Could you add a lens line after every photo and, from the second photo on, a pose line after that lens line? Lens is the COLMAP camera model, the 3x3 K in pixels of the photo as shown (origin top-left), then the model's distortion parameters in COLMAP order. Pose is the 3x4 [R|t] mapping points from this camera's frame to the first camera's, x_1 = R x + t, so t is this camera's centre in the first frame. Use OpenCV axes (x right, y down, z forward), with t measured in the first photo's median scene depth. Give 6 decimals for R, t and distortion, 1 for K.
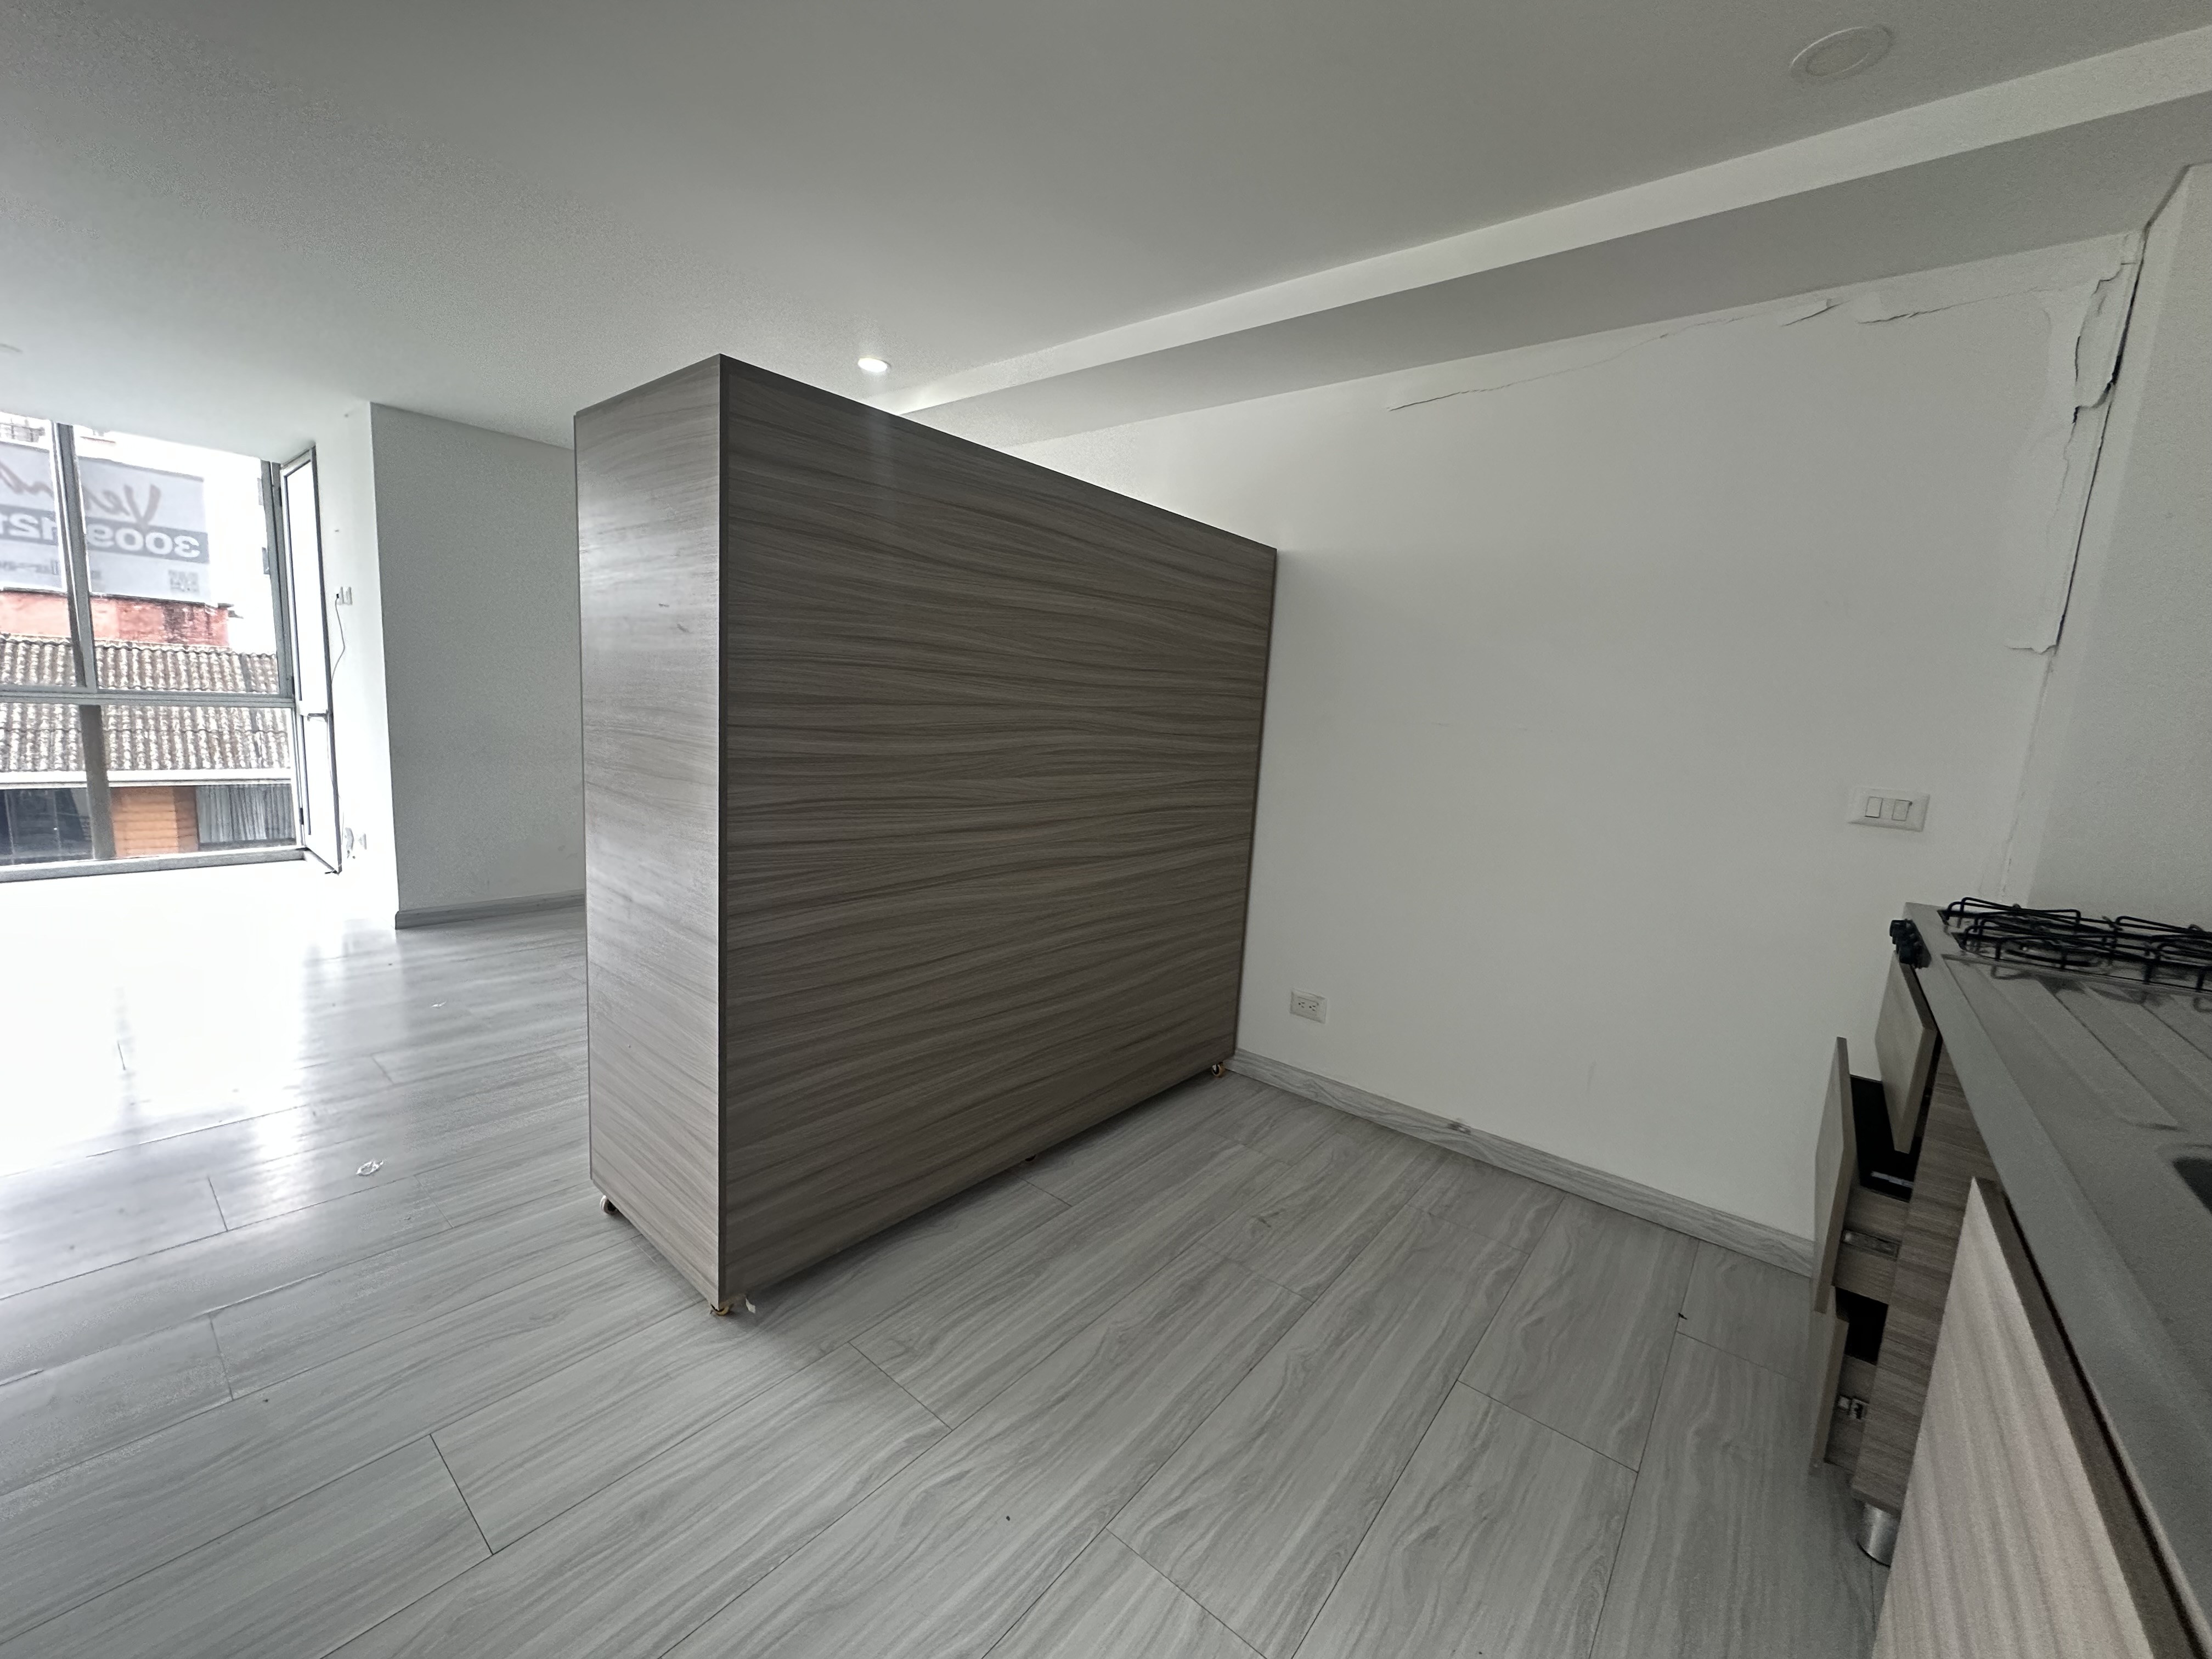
lens RADIAL K [[880.0, 0, 1109.1], [0, 880.0, 828.1], [0, 0, 1]] dist [-0.004723, 0.001029]
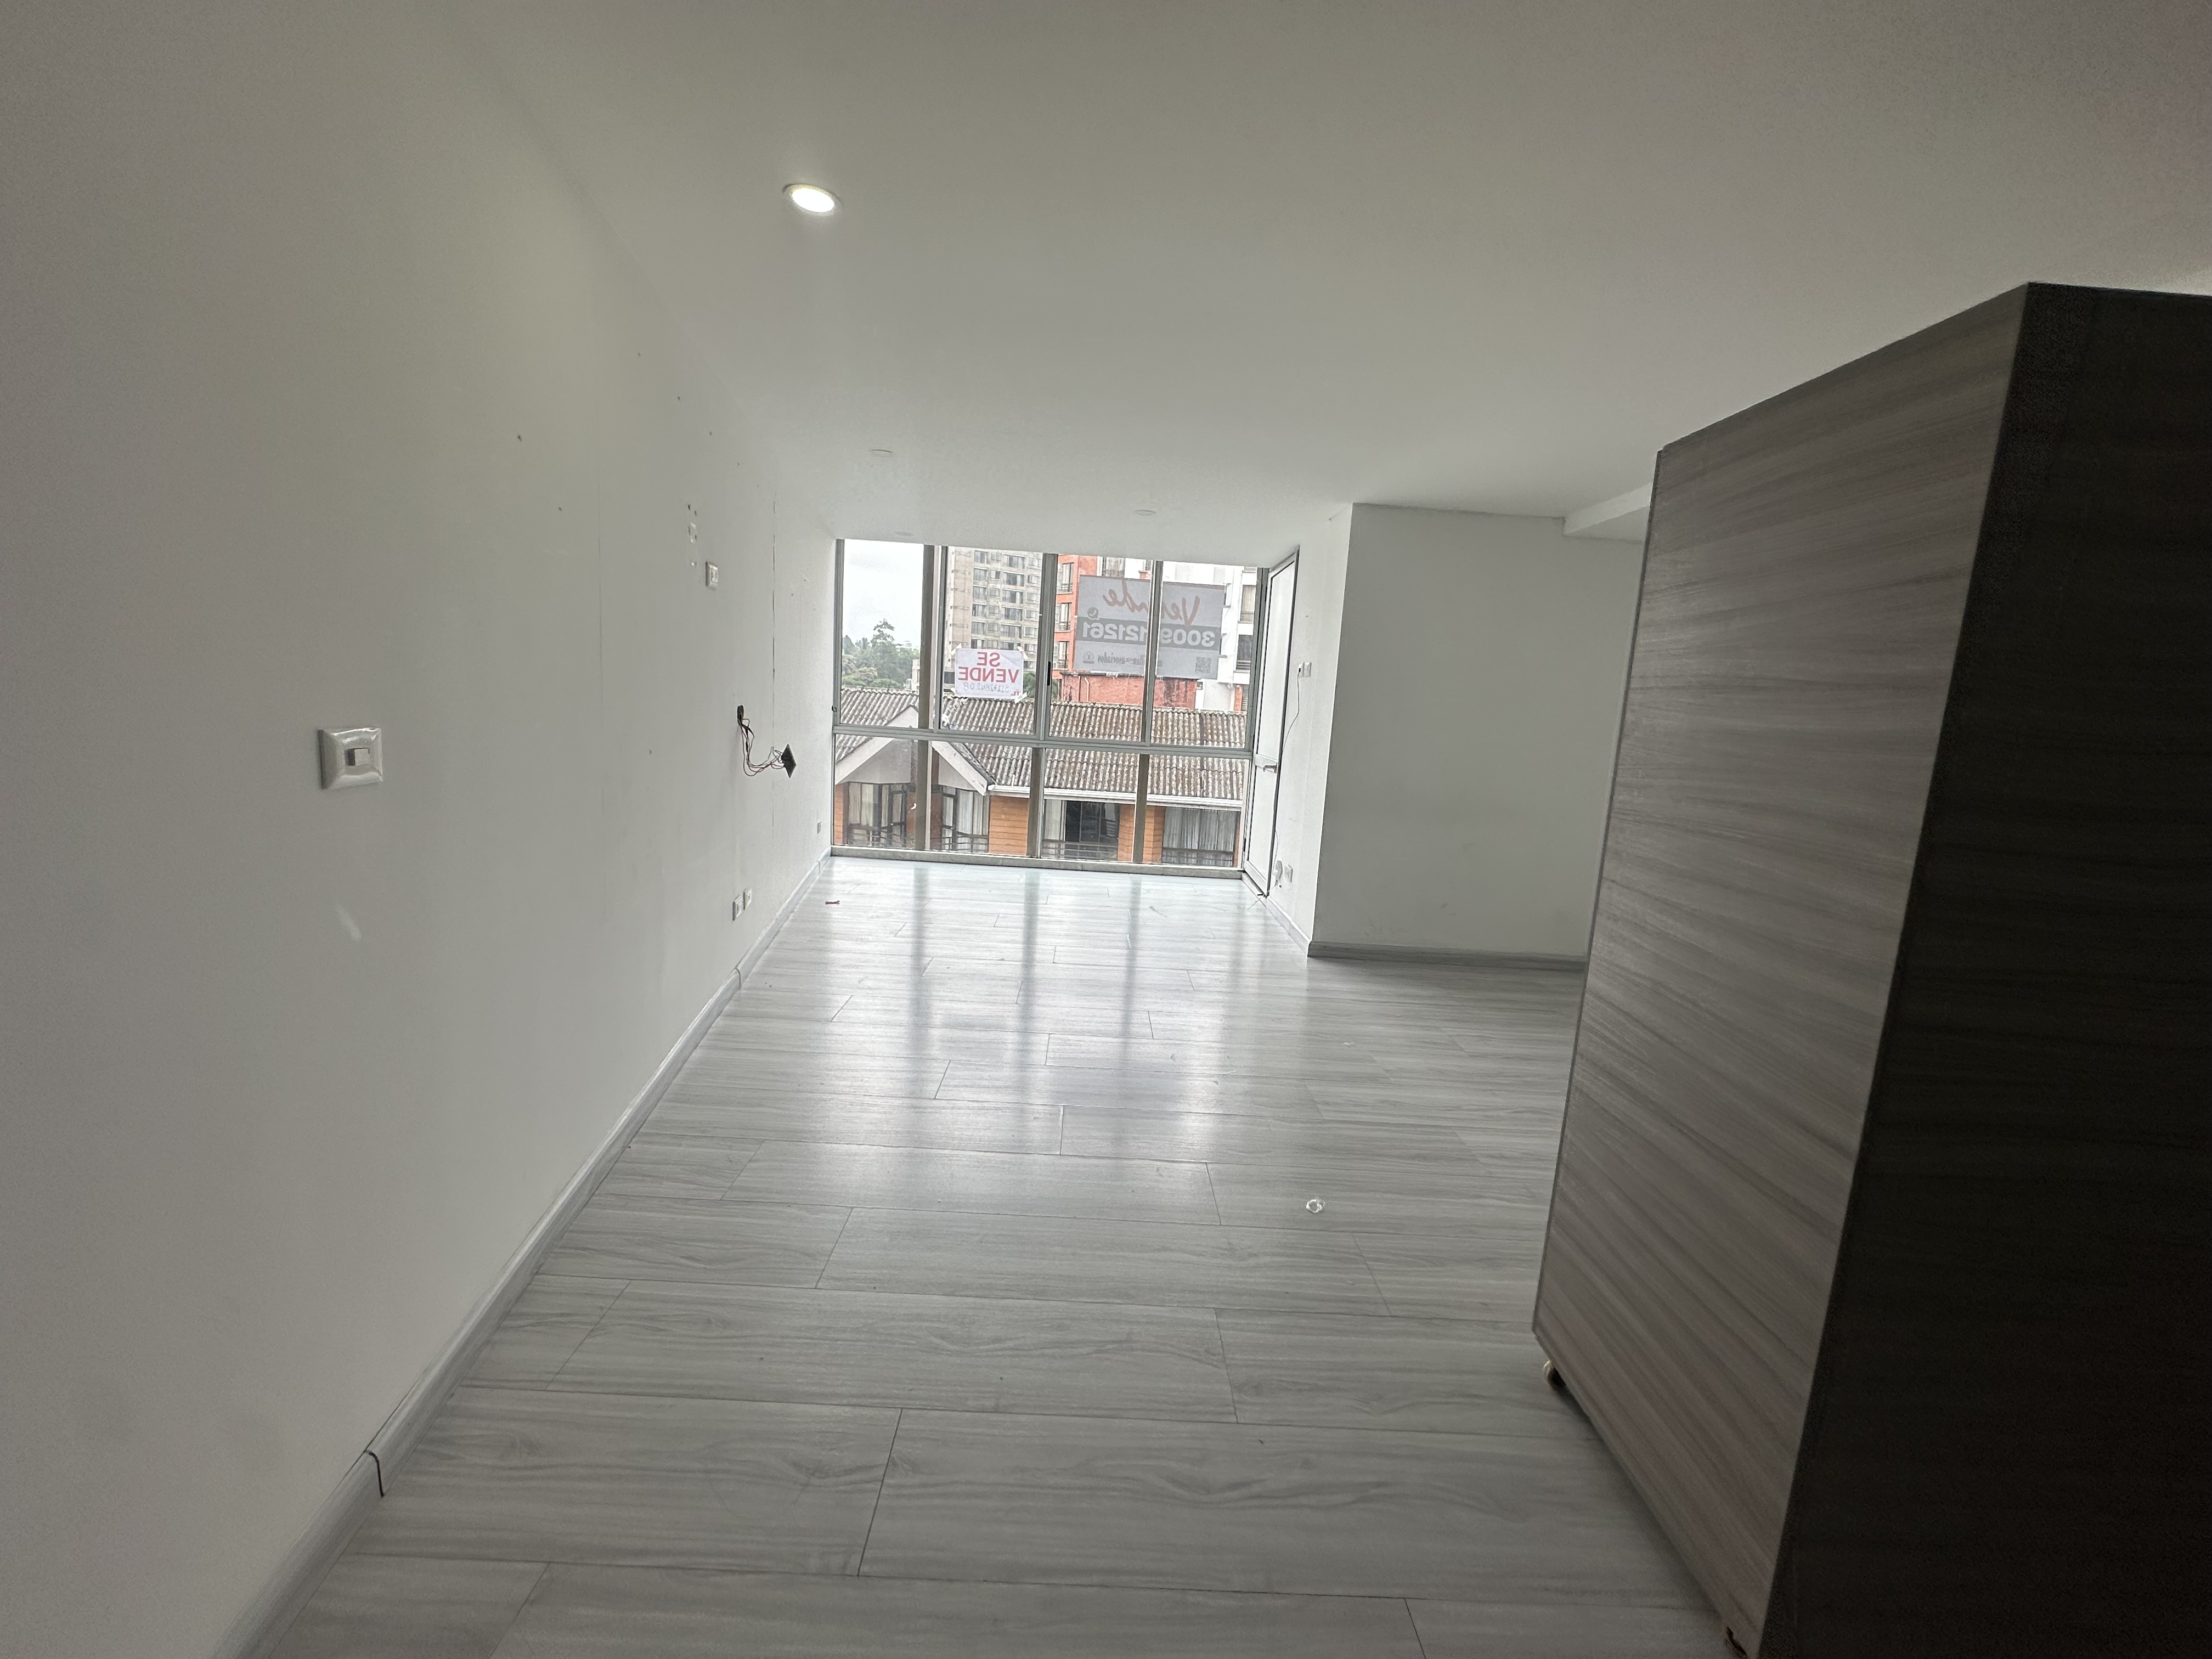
lens RADIAL K [[880.0, 0, 1104.6], [0, 880.0, 828.9], [0, 0, 1]] dist [-0.004723, 0.001029]
pose [[0.644356, 0.087252, -0.759732, -0.187018], [-0.130431, 0.991452, 0.003241, -0.028632], [0.753521, 0.097004, 0.650228, 0.056202]]
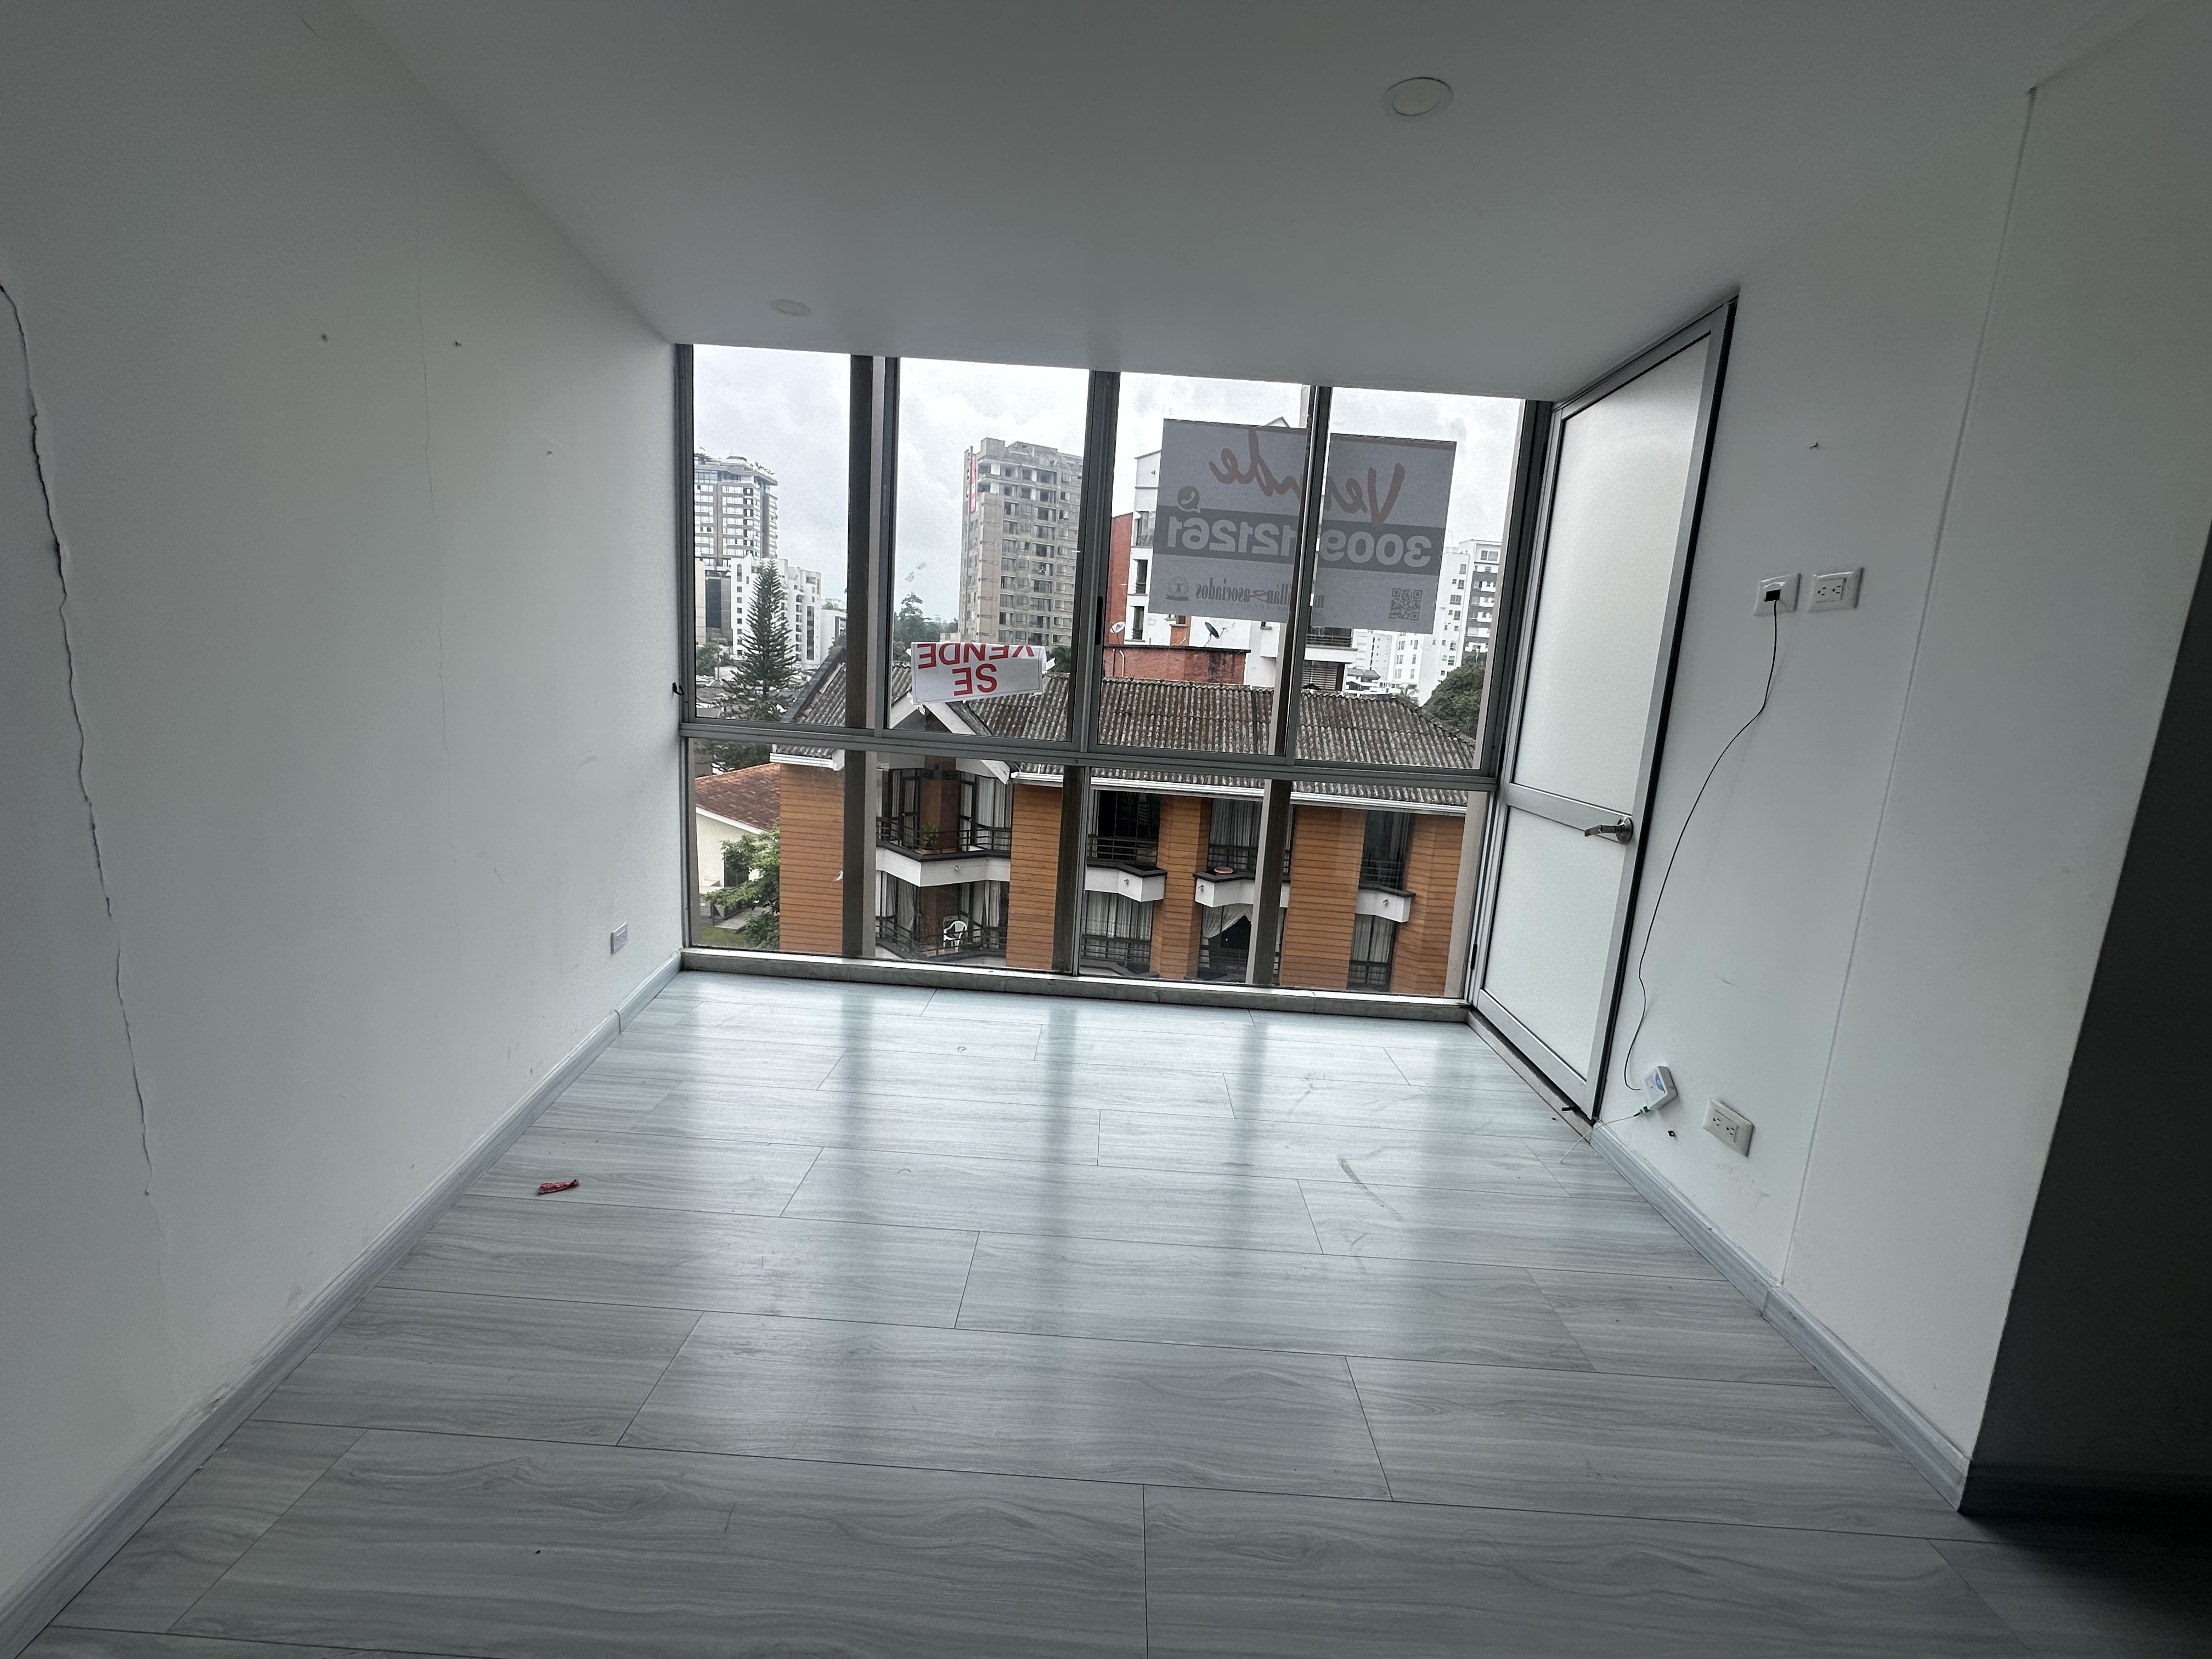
lens RADIAL K [[880.0, 0, 1109.8], [0, 880.0, 838.5], [0, 0, 1]] dist [-0.004723, 0.001029]
pose [[0.623575, 0.122716, -0.772072, -1.163123], [-0.139742, 0.989194, 0.044361, -0.178384], [0.769172, 0.080228, 0.633985, 0.727380]]
